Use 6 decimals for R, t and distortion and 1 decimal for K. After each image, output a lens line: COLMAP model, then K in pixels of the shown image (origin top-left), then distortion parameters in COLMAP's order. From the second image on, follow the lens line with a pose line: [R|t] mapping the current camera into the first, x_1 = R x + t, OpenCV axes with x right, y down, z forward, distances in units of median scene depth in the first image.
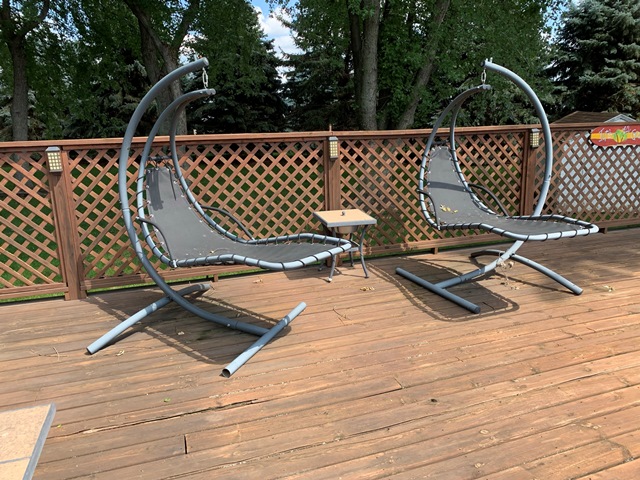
lens RADIAL K [[485.4, 0, 322.7], [0, 485.4, 237.2], [0, 0, 1]] dist [0.000880, 0.007147]
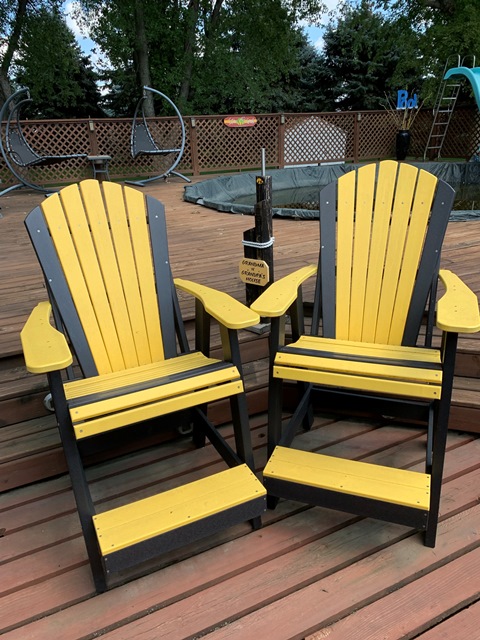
lens RADIAL K [[485.4, 0, 235.4], [0, 485.4, 324.9], [0, 0, 1]] dist [0.000880, 0.007147]
pose [[0.991532, -0.063176, 0.113462, 0.406148], [0.047257, 0.989320, 0.137883, 0.493409], [-0.120961, -0.131354, 0.983928, -1.559143]]
